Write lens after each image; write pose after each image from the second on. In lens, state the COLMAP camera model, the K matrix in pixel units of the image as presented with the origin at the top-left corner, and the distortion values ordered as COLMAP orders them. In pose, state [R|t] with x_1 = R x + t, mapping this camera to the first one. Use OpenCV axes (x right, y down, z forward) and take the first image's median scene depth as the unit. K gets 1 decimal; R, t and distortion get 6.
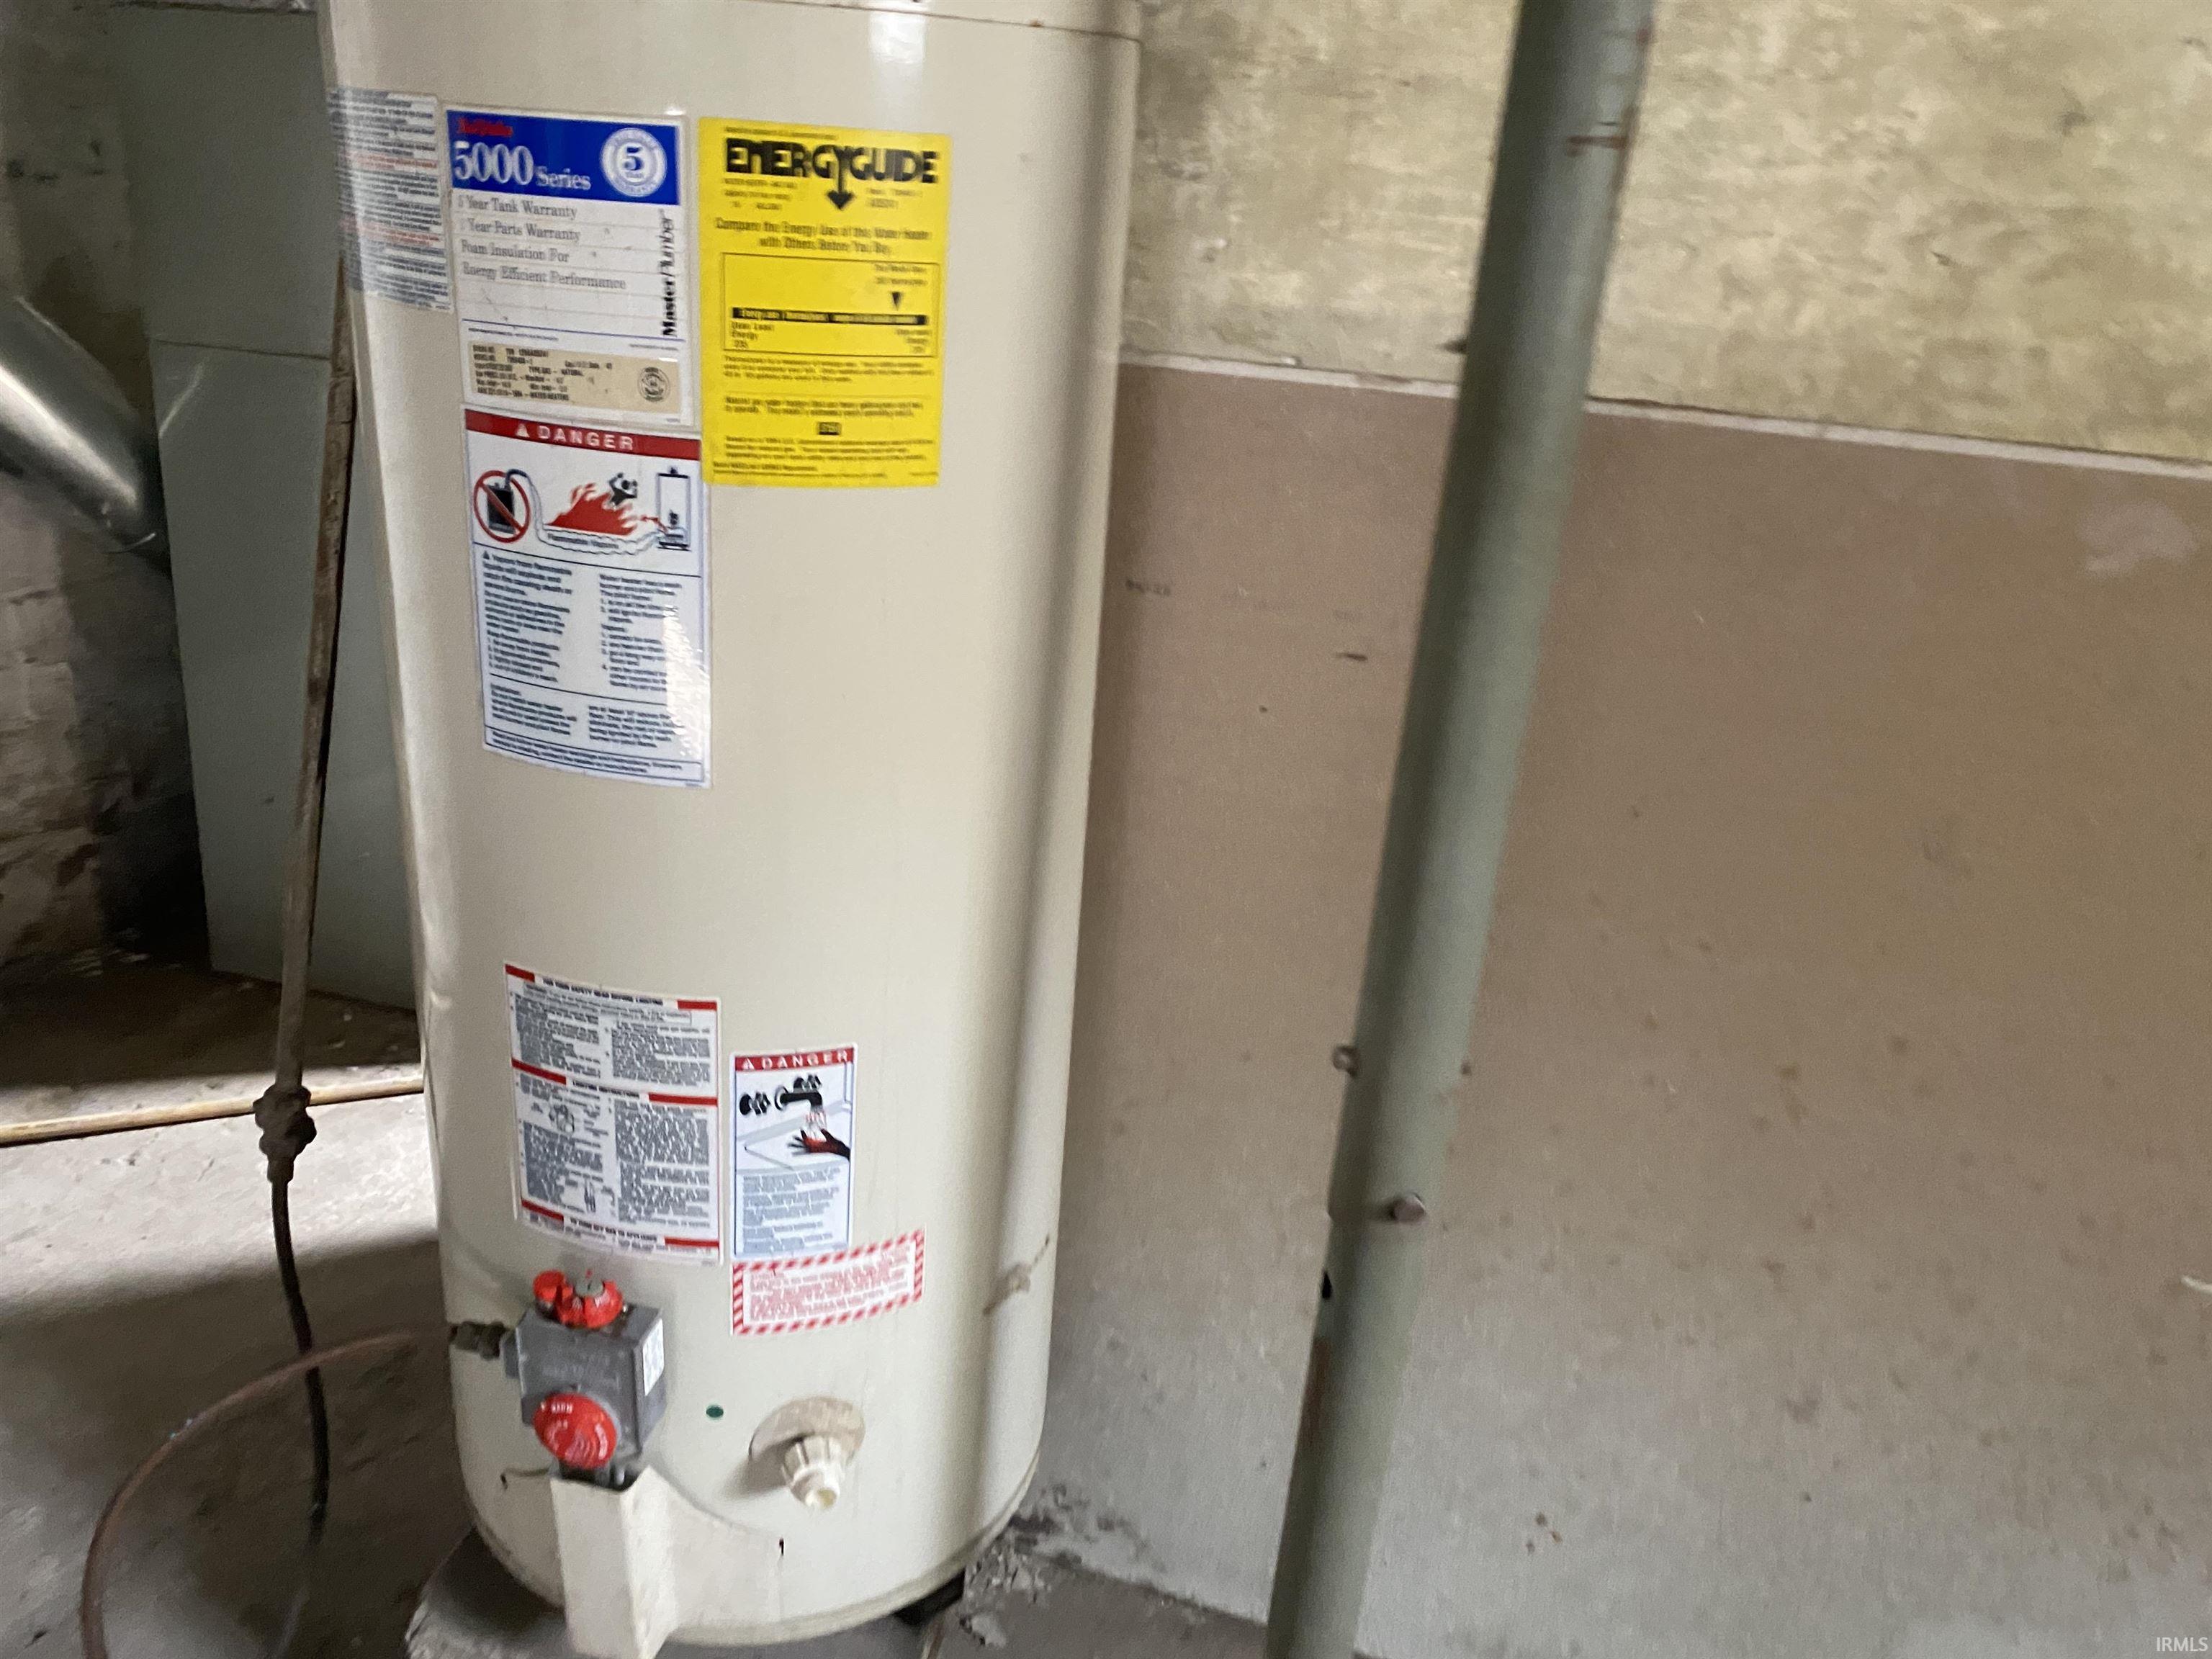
lens RADIAL K [[1695.5, 0, 1106.0], [0, 1695.5, 829.5], [0, 0, 1]] dist [0.010423, -0.001203]
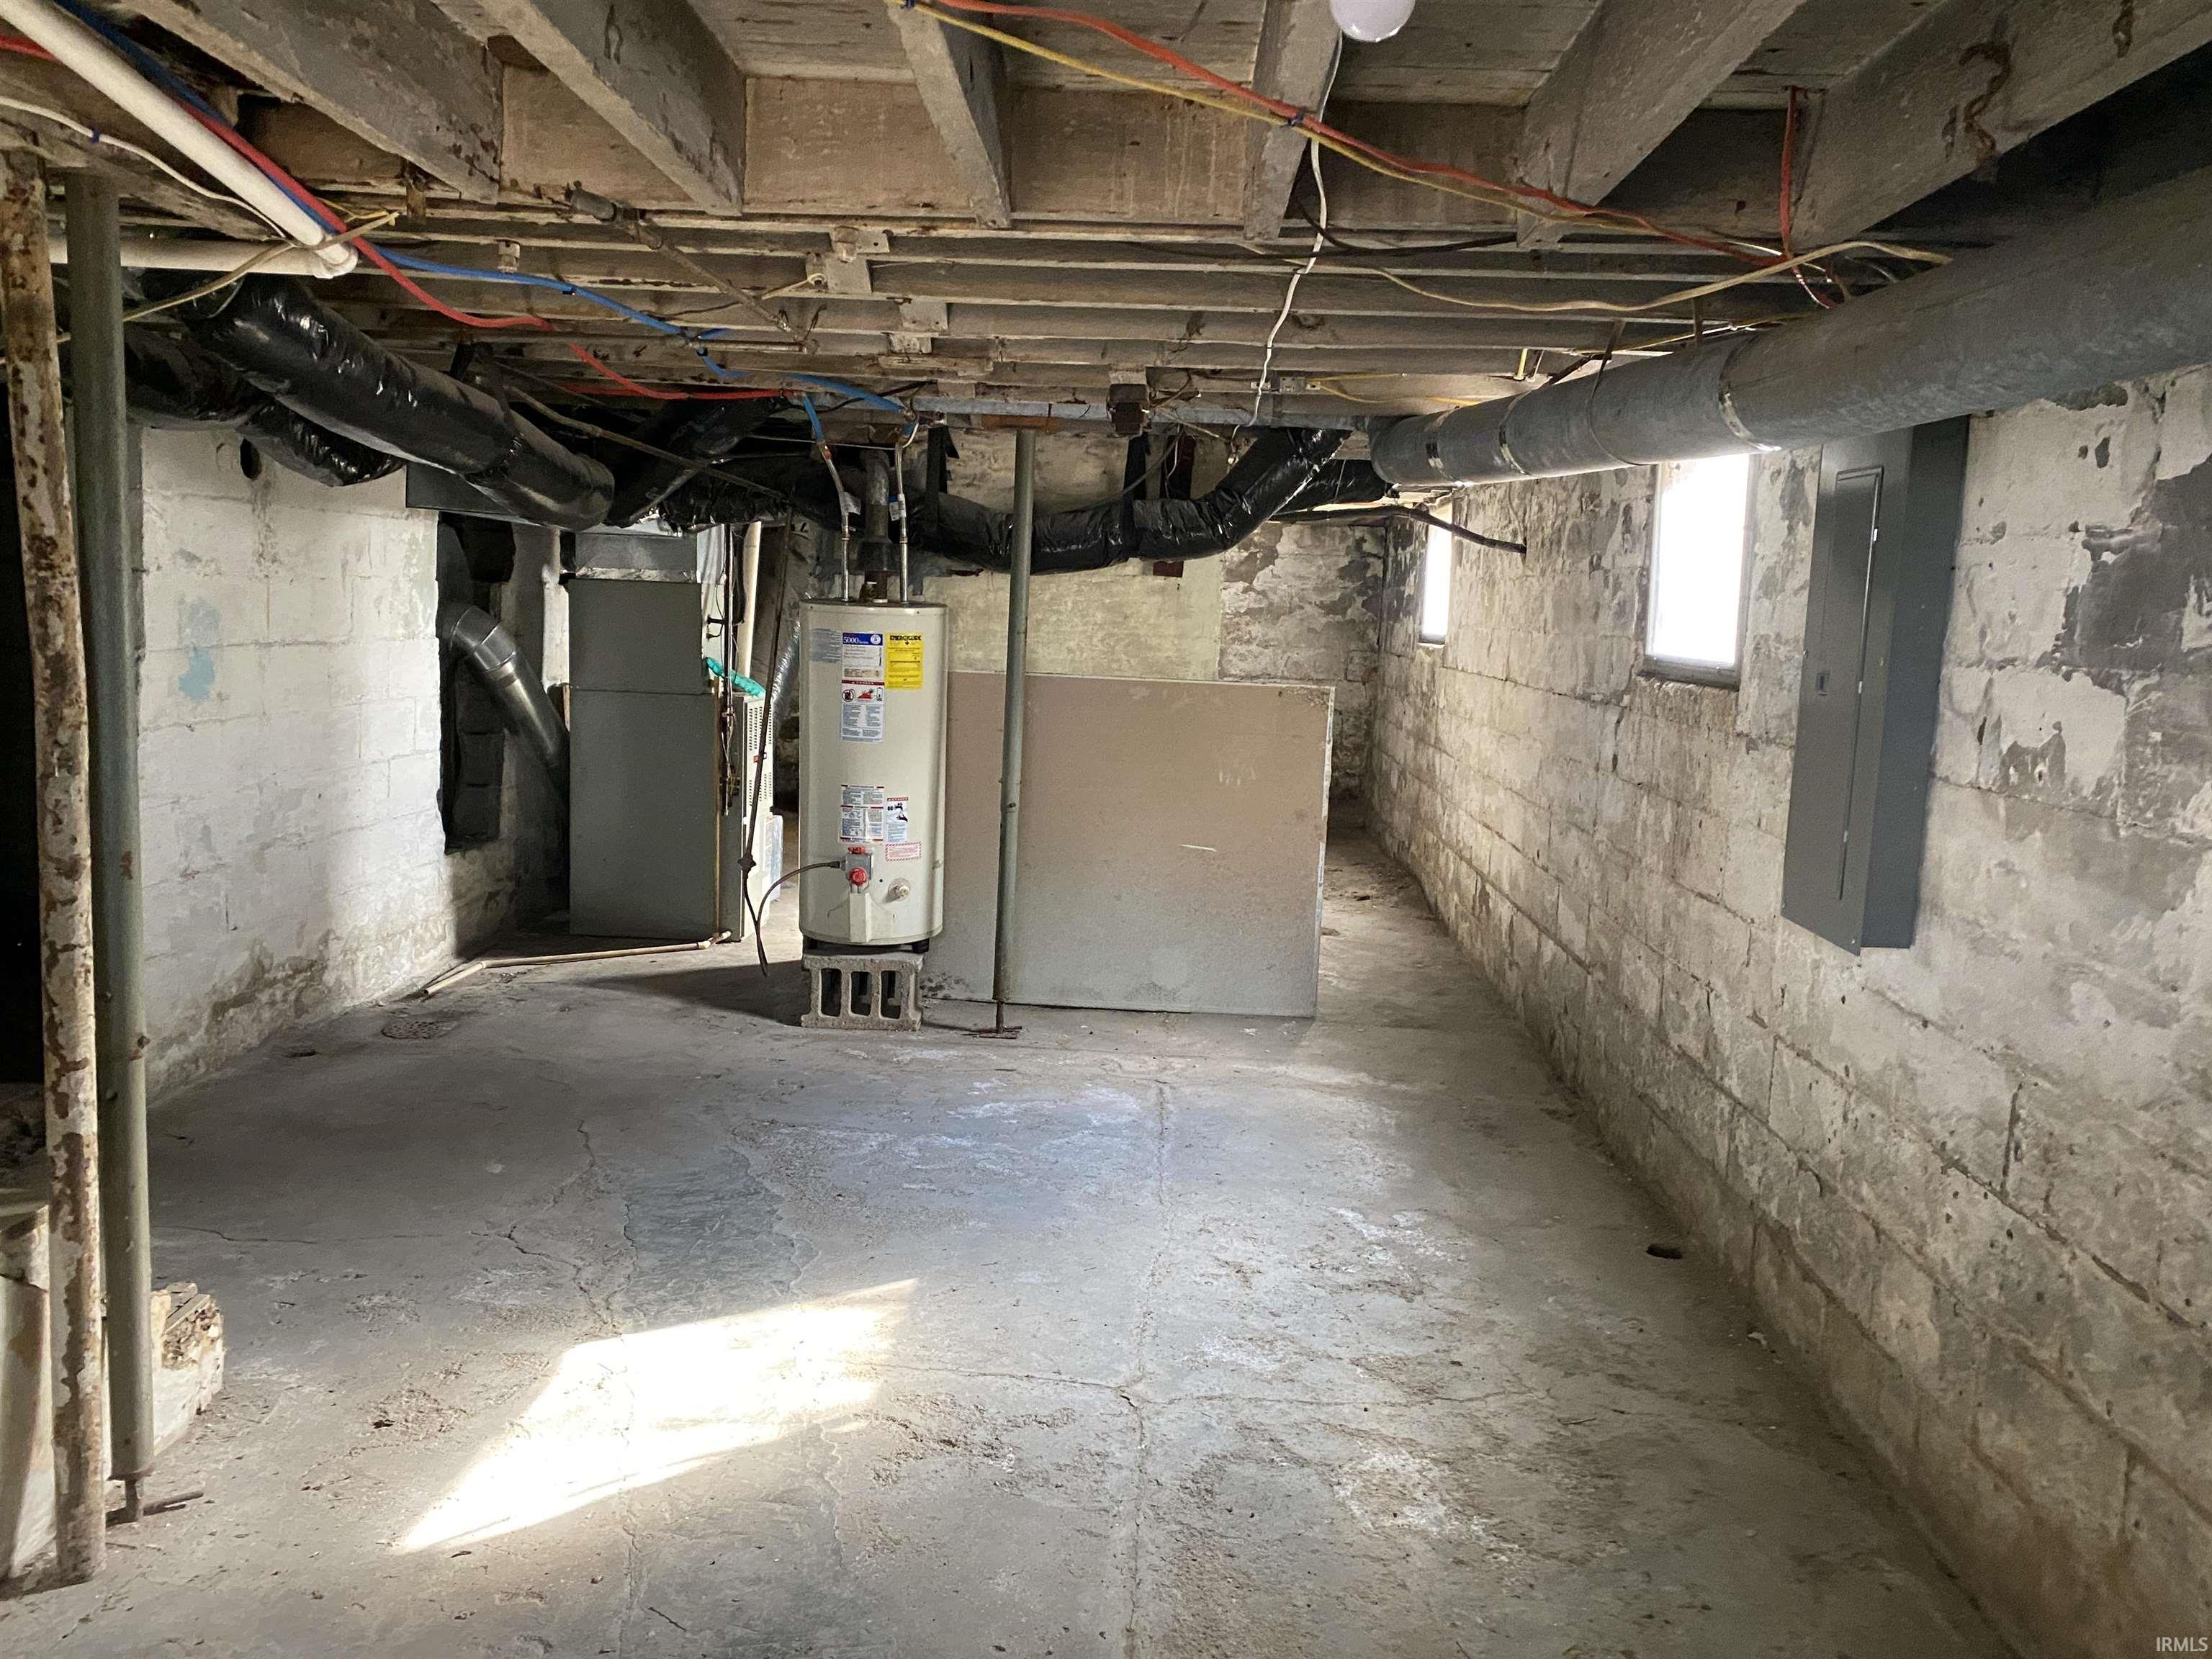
lens RADIAL K [[1695.5, 0, 1106.0], [0, 1695.5, 829.5], [0, 0, 1]] dist [0.010423, -0.001203]
pose [[0.982923, -0.060767, 0.173696, -0.469516], [0.095349, 0.975494, -0.198291, 1.332054], [-0.157390, 0.211467, 0.964630, -4.144613]]
